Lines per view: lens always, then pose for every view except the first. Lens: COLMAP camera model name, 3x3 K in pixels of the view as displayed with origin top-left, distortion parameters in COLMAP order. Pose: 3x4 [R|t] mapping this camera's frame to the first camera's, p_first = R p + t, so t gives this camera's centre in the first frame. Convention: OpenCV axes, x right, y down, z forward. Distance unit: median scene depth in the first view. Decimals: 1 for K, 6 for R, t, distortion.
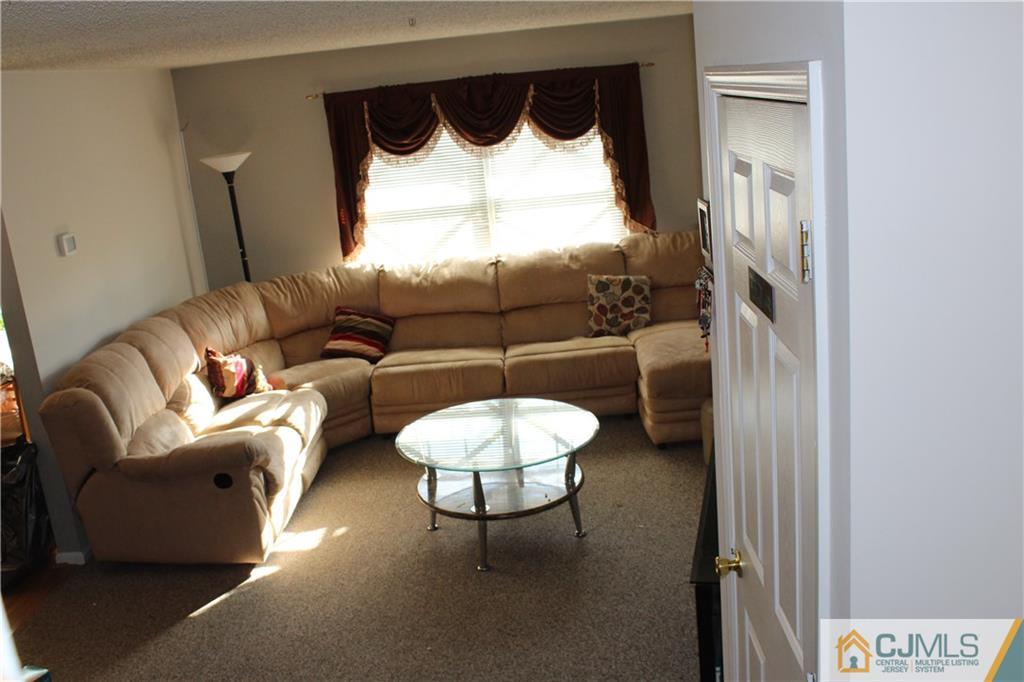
lens RADIAL K [[1014.3, 0, 512.0], [0, 1014.3, 341.0], [0, 0, 1]] dist [-0.001607, -0.001858]
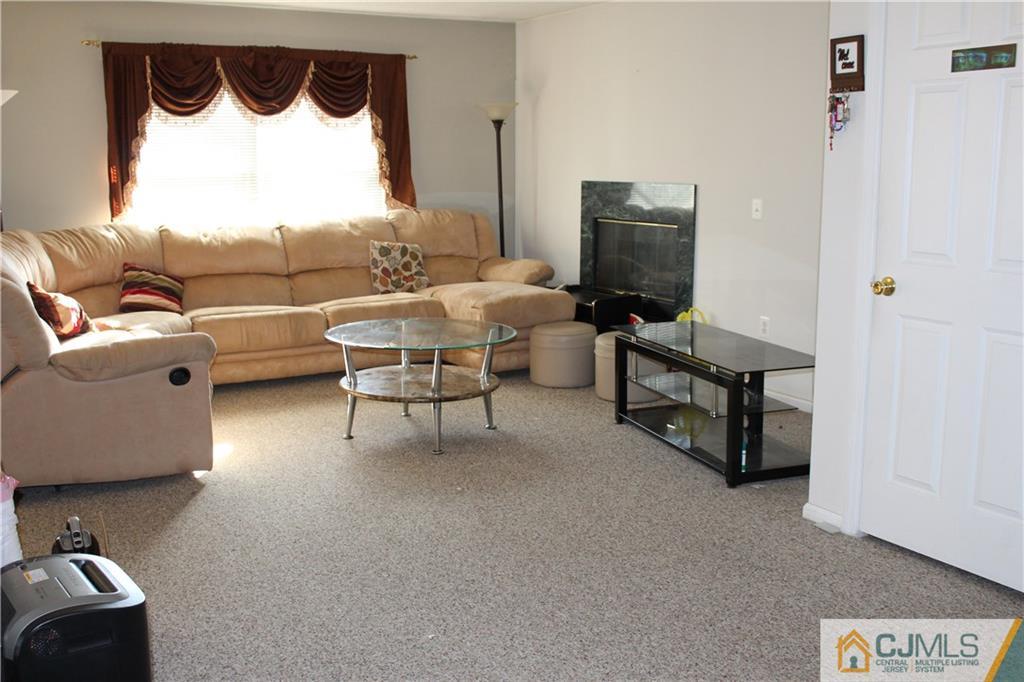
lens RADIAL K [[990.9, 0, 512.0], [0, 990.9, 341.0], [0, 0, 1]] dist [-0.047369, 0.013820]
pose [[0.849716, -0.008322, 0.527175, -0.345296], [0.065511, 0.993793, -0.089906, 0.141943], [-0.523154, 0.110930, 0.844988, 0.054756]]
